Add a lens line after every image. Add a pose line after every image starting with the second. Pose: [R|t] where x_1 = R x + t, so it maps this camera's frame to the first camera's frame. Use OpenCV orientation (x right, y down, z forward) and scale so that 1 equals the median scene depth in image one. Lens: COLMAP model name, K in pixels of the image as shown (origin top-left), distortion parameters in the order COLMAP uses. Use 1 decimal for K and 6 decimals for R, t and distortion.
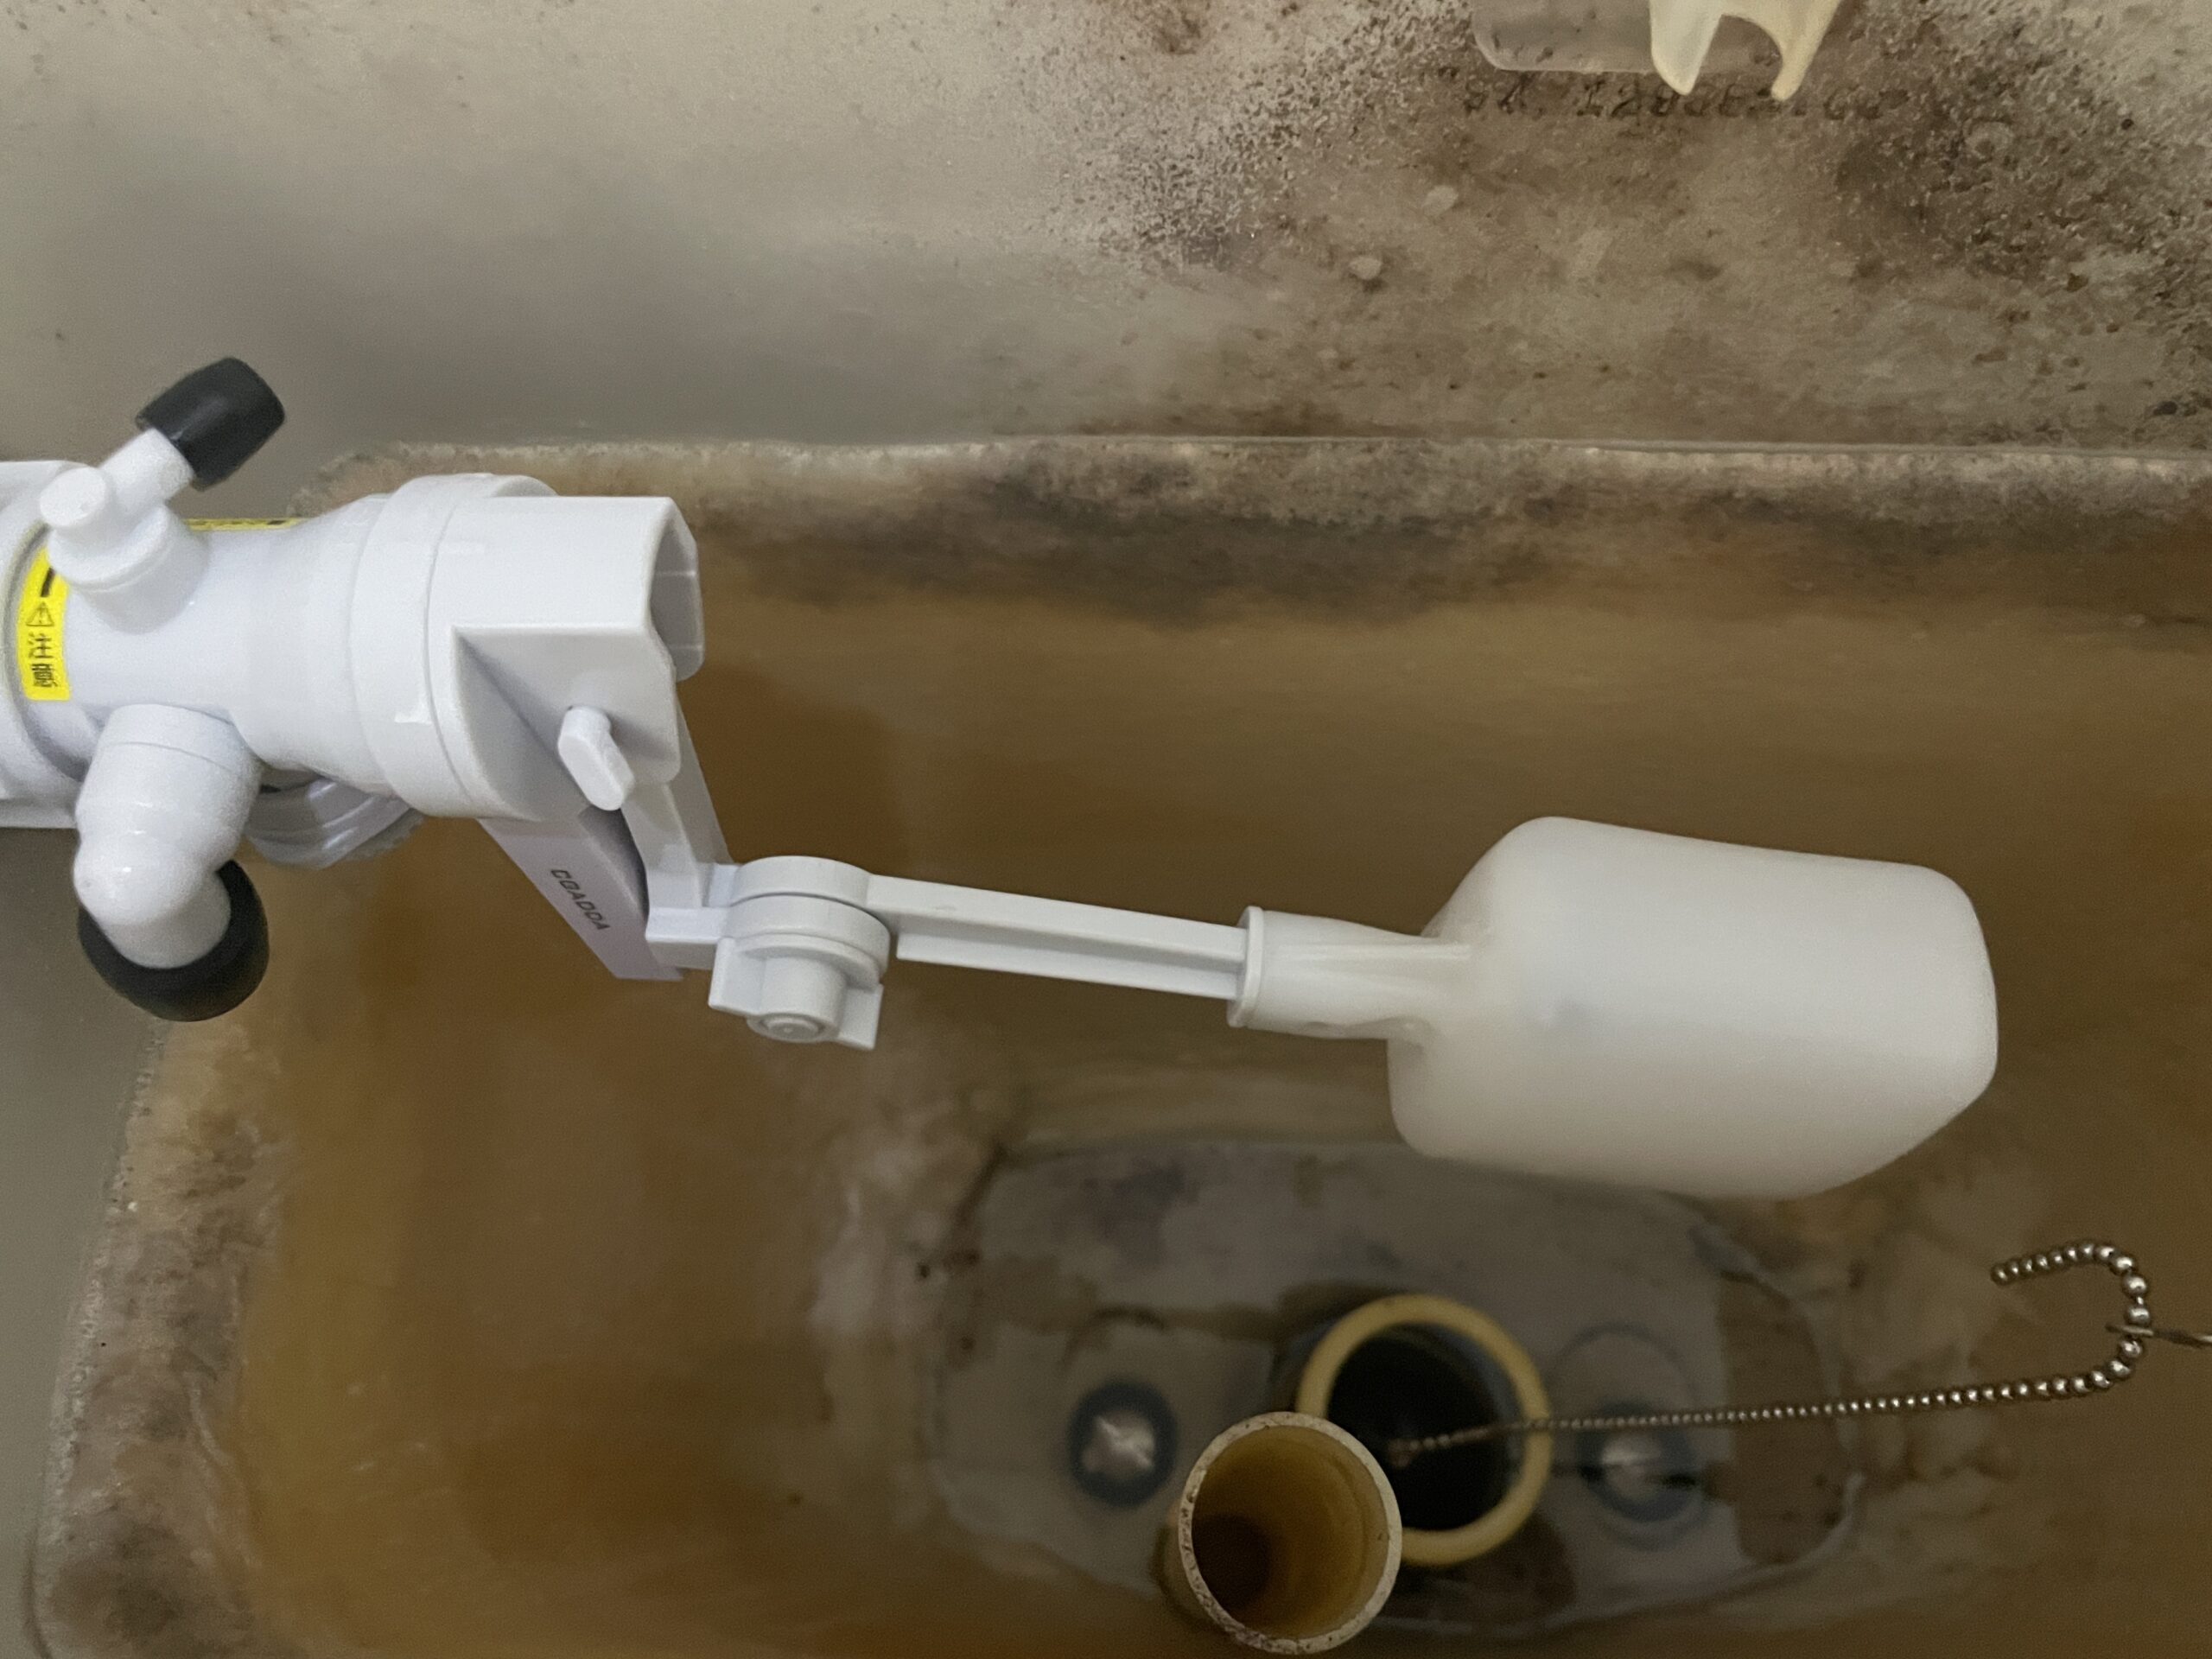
lens RADIAL K [[1710.3, 0, 1099.3], [0, 1710.3, 823.1], [0, 0, 1]] dist [0.028131, -0.068895]
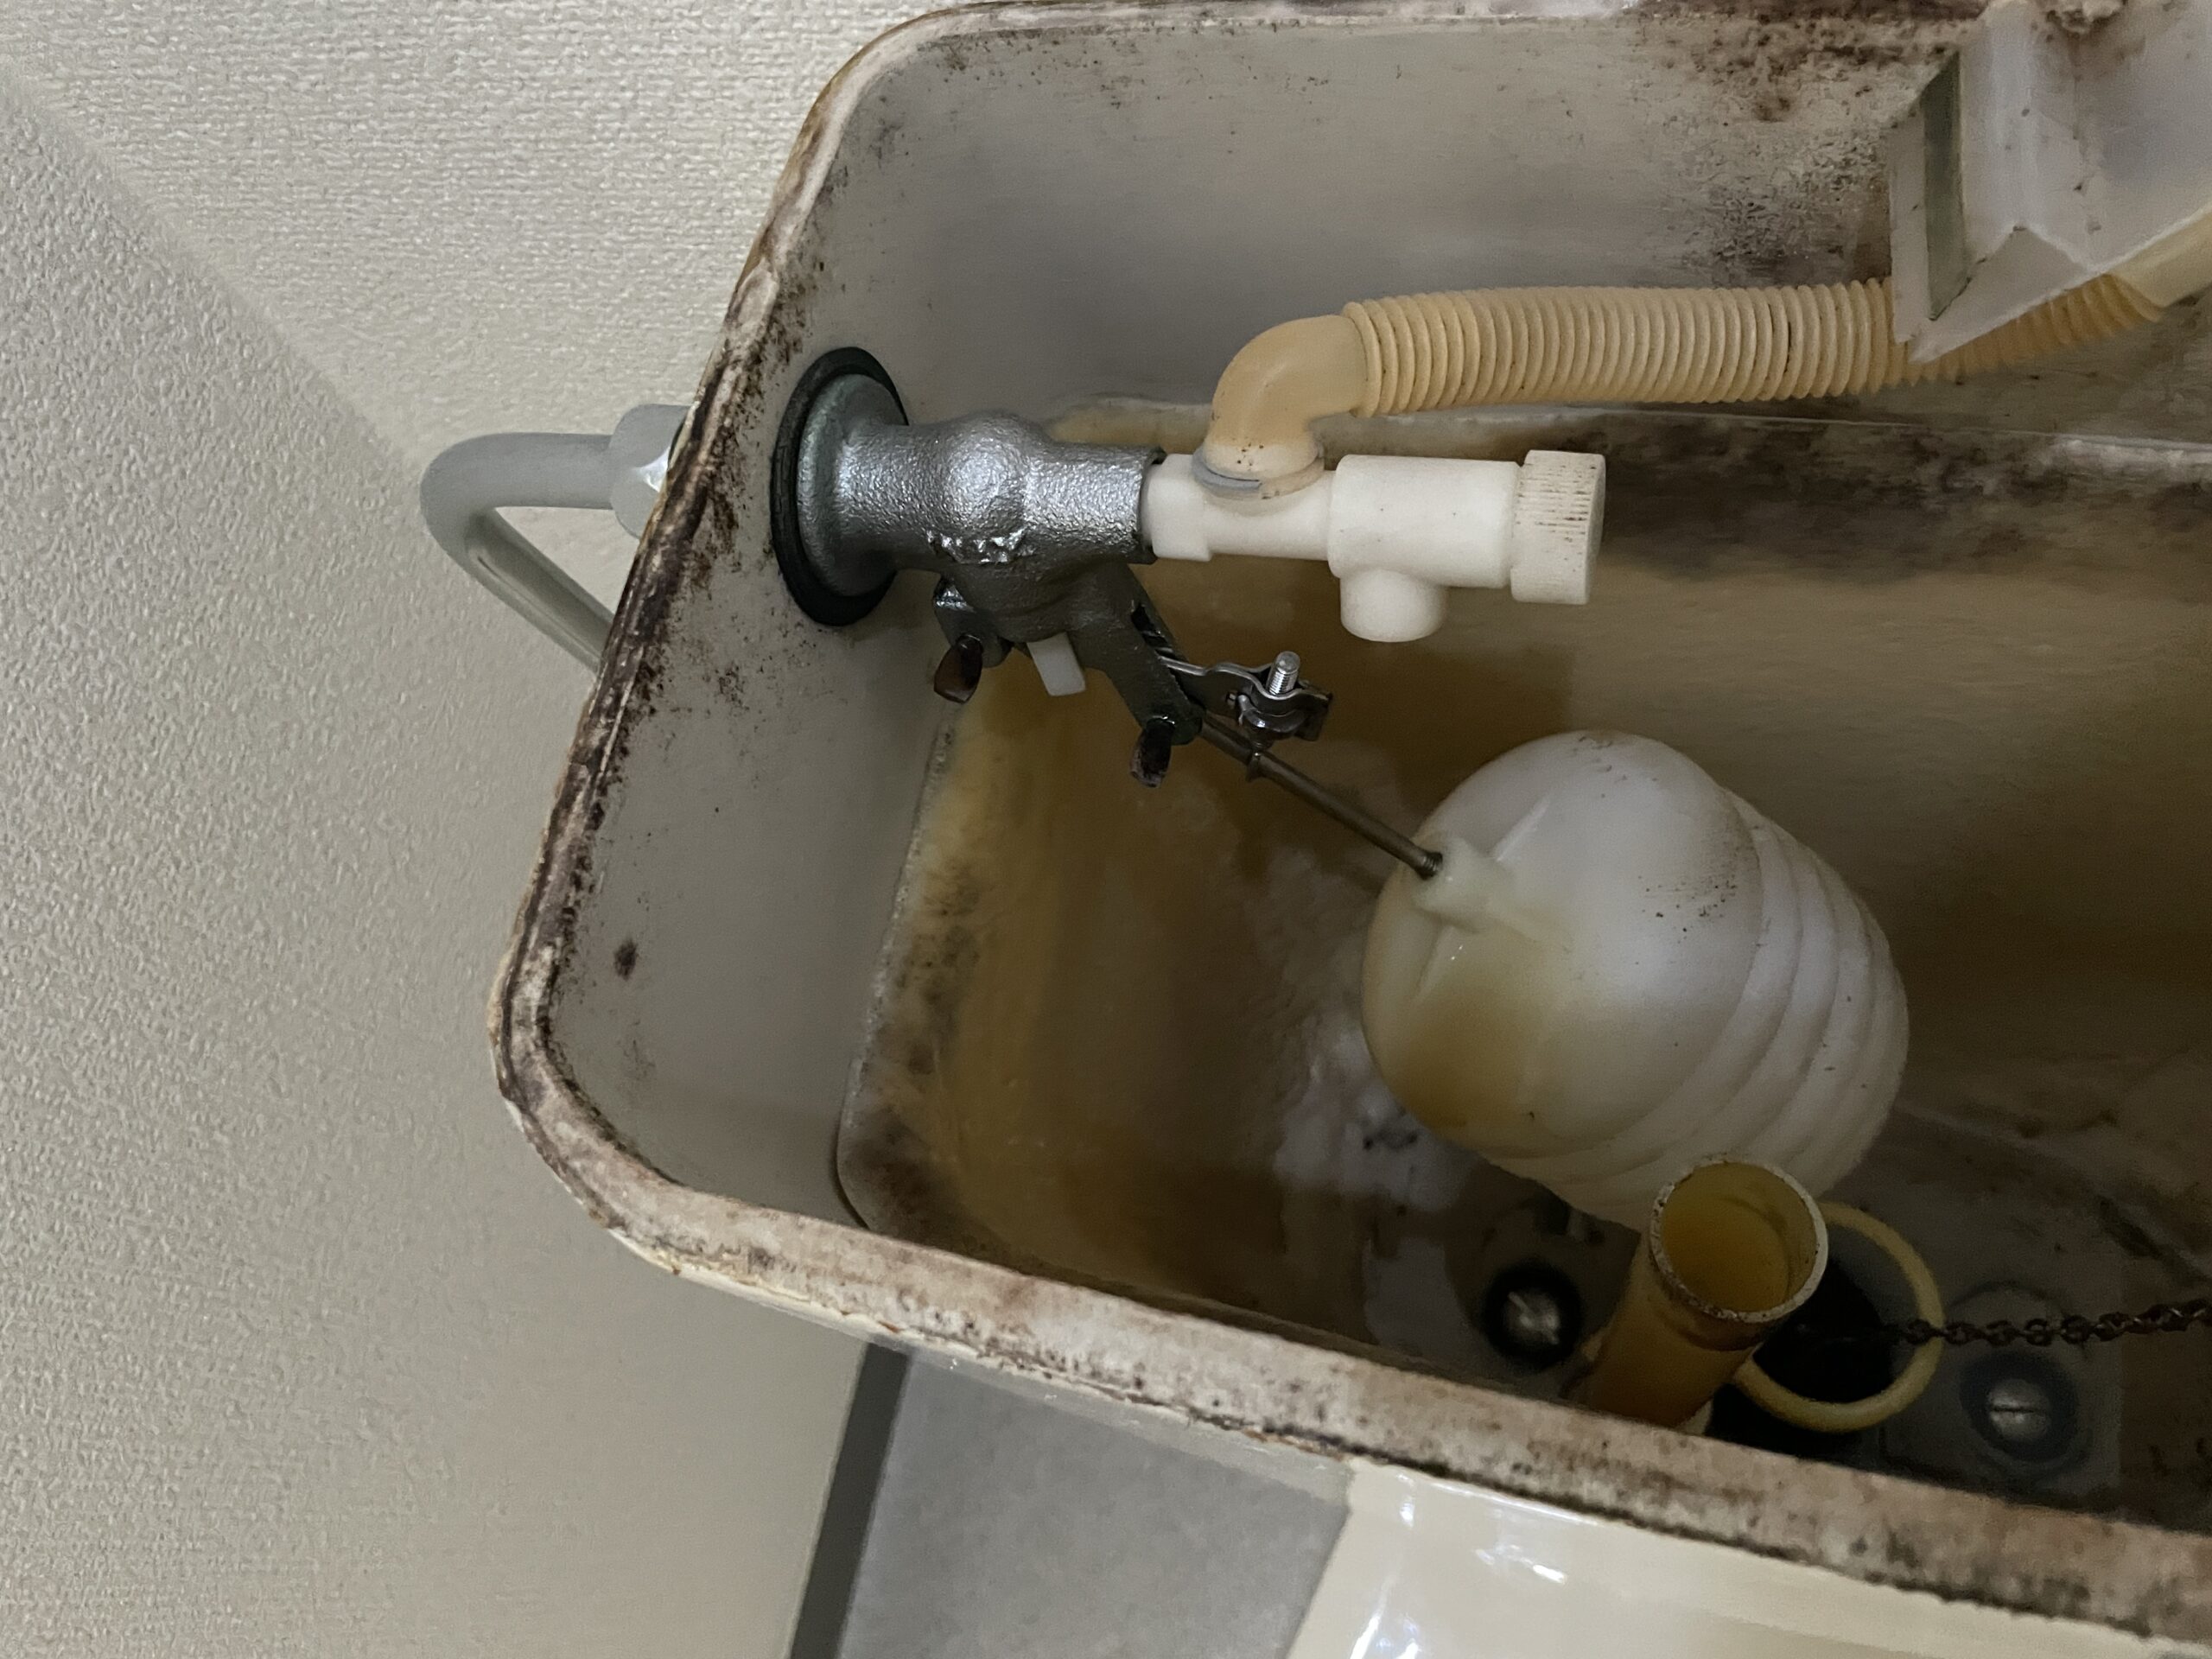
lens RADIAL K [[1710.3, 0, 1103.3], [0, 1710.3, 845.1], [0, 0, 1]] dist [0.028131, -0.068895]
pose [[0.971158, 0.099523, -0.216673, -0.099352], [-0.097506, 0.995034, 0.020009, 0.121246], [0.217588, 0.001695, 0.976039, -0.367464]]
